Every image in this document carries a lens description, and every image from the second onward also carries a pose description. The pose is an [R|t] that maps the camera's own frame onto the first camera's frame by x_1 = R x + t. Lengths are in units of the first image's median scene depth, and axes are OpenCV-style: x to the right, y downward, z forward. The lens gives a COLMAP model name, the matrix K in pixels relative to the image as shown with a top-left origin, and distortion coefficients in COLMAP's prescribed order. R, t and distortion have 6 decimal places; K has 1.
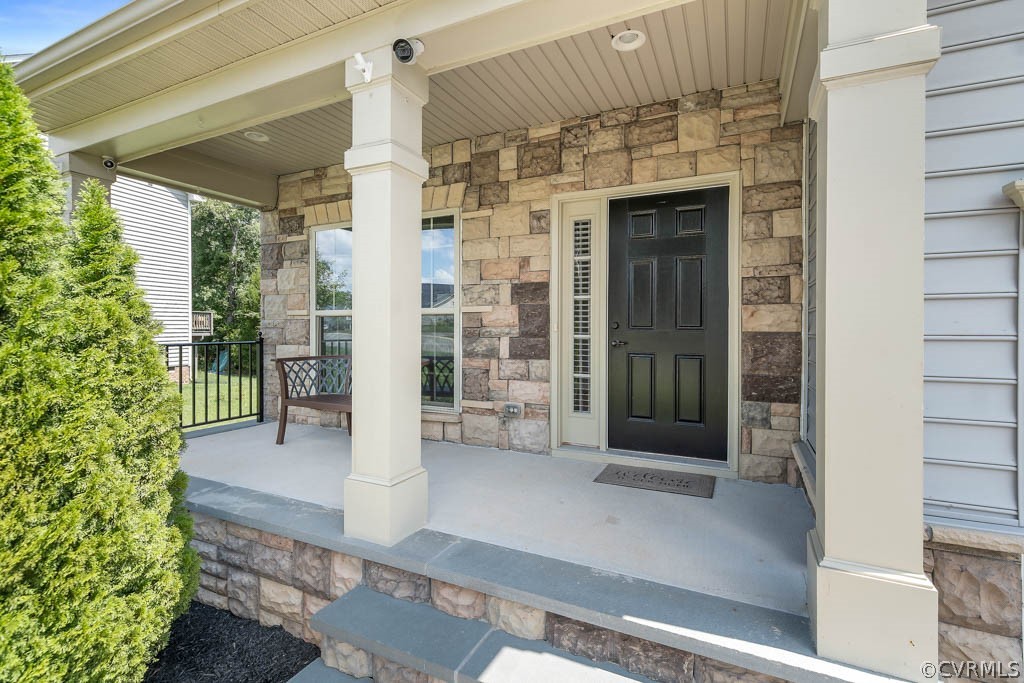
lens RADIAL K [[466.0, 0, 518.0], [0, 466.0, 330.8], [0, 0, 1]] dist [0.002752, 0.000336]
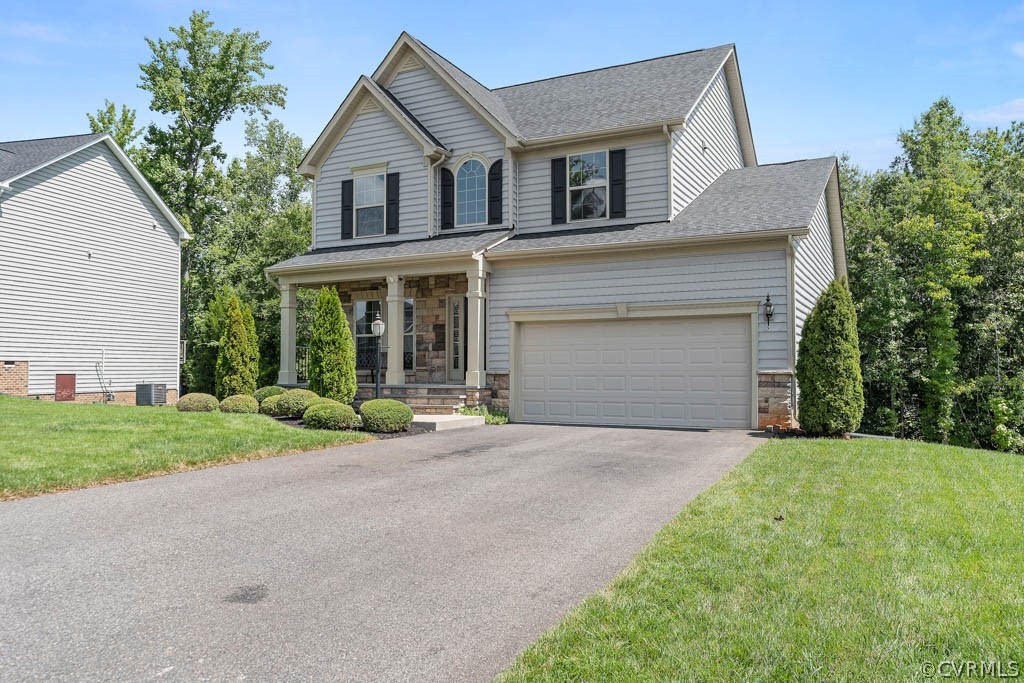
lens RADIAL K [[757.3, 0, 511.8], [0, 757.3, 343.6], [0, 0, 1]] dist [0.002989, 0.001933]
pose [[0.999609, -0.004520, -0.027580, 0.616278], [0.003402, 0.999176, -0.040454, 0.211872], [0.027740, 0.040345, 0.998801, -3.730645]]
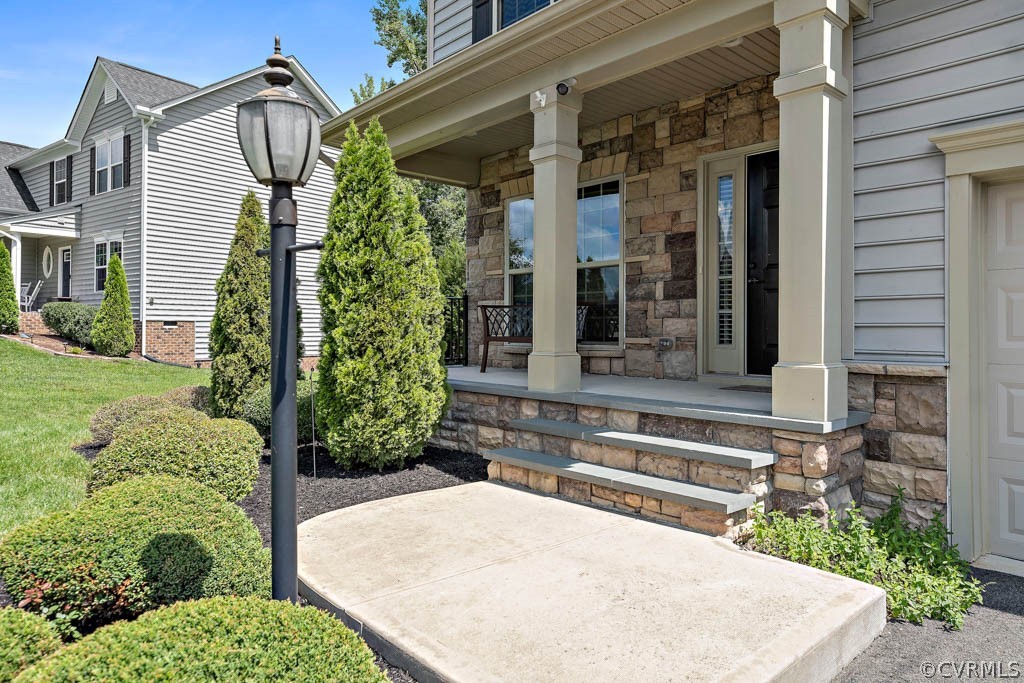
lens RADIAL K [[649.3, 0, 514.8], [0, 649.3, 320.9], [0, 0, 1]] dist [-0.002954, 0.003973]
pose [[0.924633, -0.001935, -0.380854, 0.265845], [-0.005000, 0.999839, -0.017217, 0.148465], [0.380827, 0.017823, 0.924475, -0.661699]]
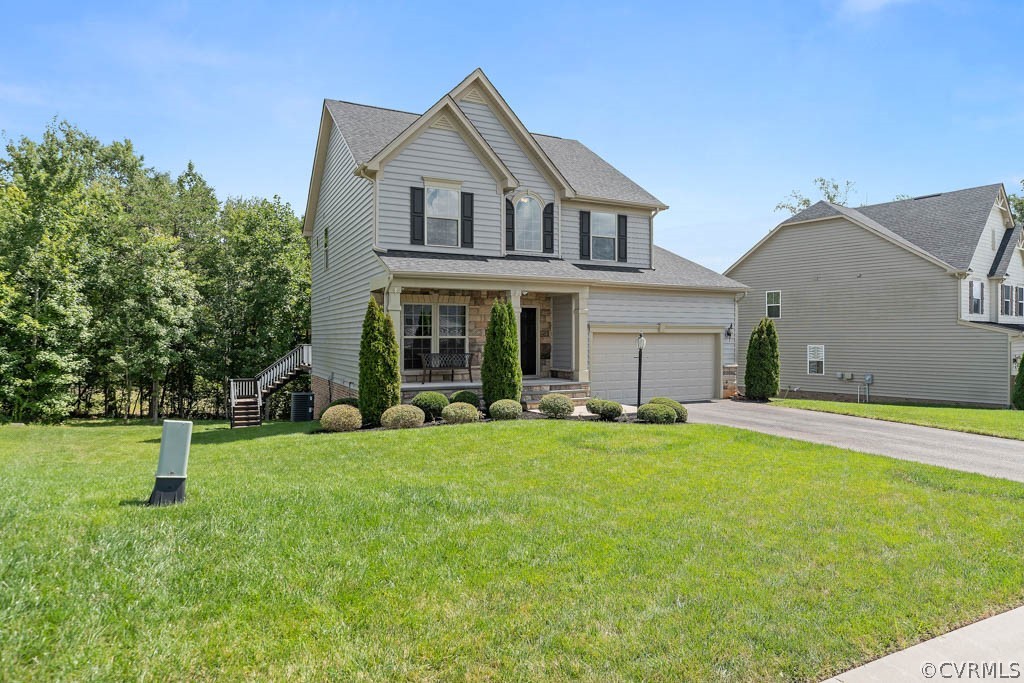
lens RADIAL K [[626.9, 0, 519.1], [0, 626.9, 342.7], [0, 0, 1]] dist [0.003871, -0.001397]
pose [[0.618242, -0.005874, 0.785966, -3.486821], [0.008198, 0.999966, 0.001024, -0.010137], [-0.785945, 0.005810, 0.618269, -2.009738]]
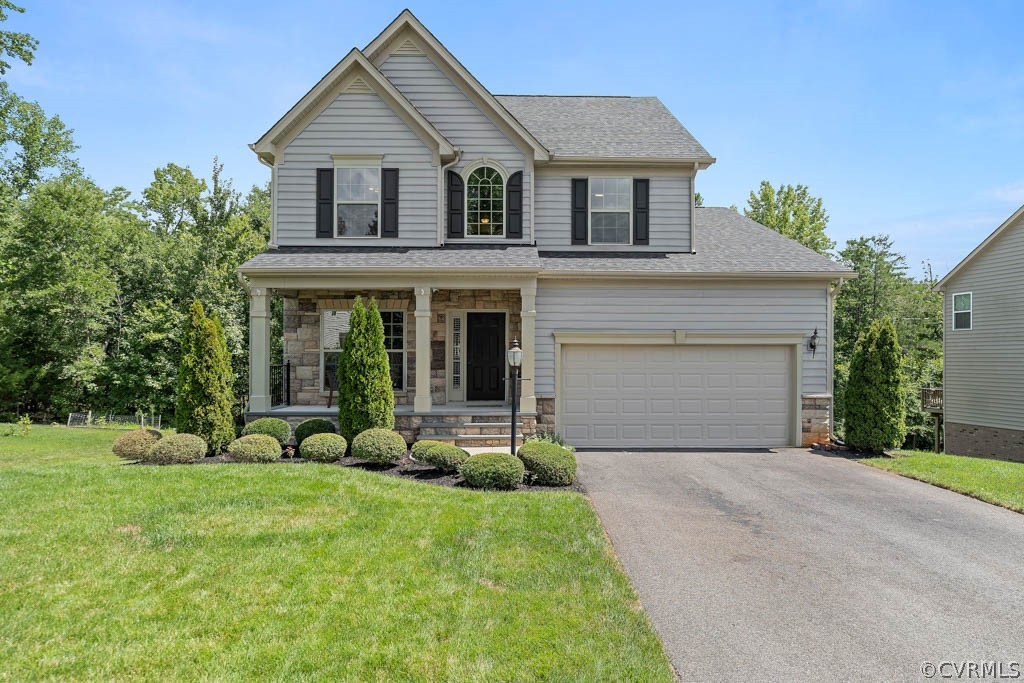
lens RADIAL K [[626.9, 0, 520.8], [0, 626.9, 356.0], [0, 0, 1]] dist [0.003871, -0.001397]
pose [[0.897635, 0.001998, 0.440735, -1.143111], [0.002439, 0.999952, -0.009500, 0.018794], [-0.440733, 0.009603, 0.897587, -2.457882]]
